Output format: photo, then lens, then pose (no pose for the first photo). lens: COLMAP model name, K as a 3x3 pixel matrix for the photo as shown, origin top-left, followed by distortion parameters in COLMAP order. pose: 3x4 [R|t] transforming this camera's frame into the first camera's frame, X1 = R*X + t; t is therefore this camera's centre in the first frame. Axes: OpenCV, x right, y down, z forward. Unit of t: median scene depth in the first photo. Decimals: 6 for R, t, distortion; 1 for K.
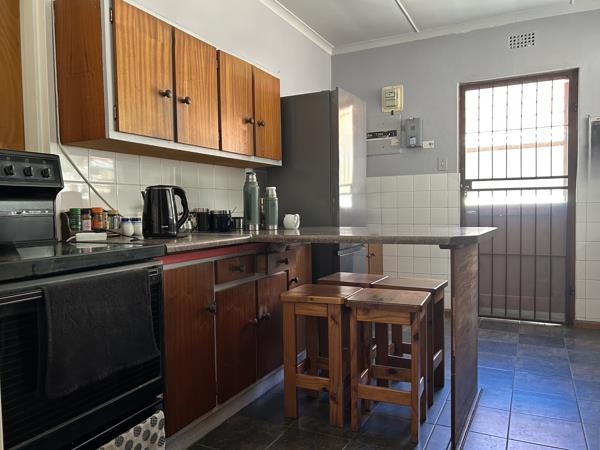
lens RADIAL K [[465.1, 0, 300.0], [0, 465.1, 225.0], [0, 0, 1]] dist [0.054575, -0.055147]
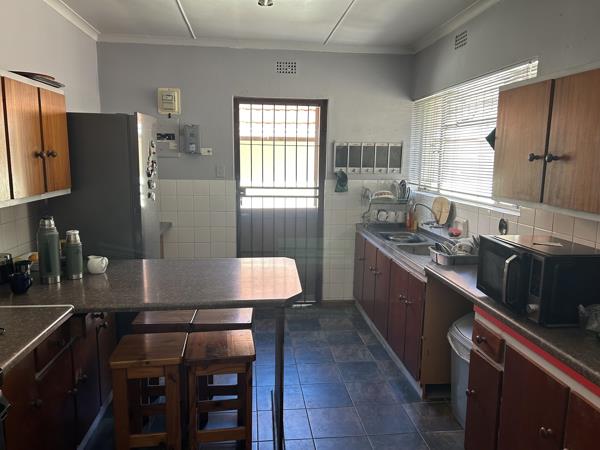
lens RADIAL K [[450.3, 0, 300.0], [0, 450.3, 225.0], [0, 0, 1]] dist [0.035584, -0.008953]
pose [[0.839364, -0.053336, 0.540947, -0.114435], [-0.007700, 0.993908, 0.109944, -0.131878], [-0.543516, -0.096449, 0.833839, 0.030525]]
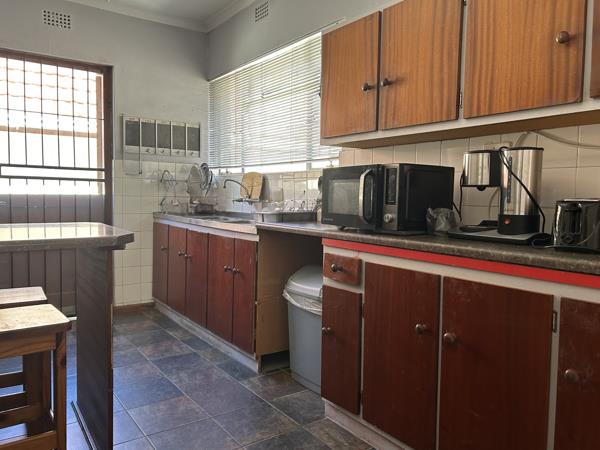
lens RADIAL K [[465.1, 0, 300.0], [0, 465.1, 225.0], [0, 0, 1]] dist [0.054575, -0.055147]
pose [[0.471413, -0.029130, 0.881431, -0.135100], [0.008232, 0.999556, 0.028631, -0.007571], [-0.881874, -0.006241, 0.471444, 0.133861]]
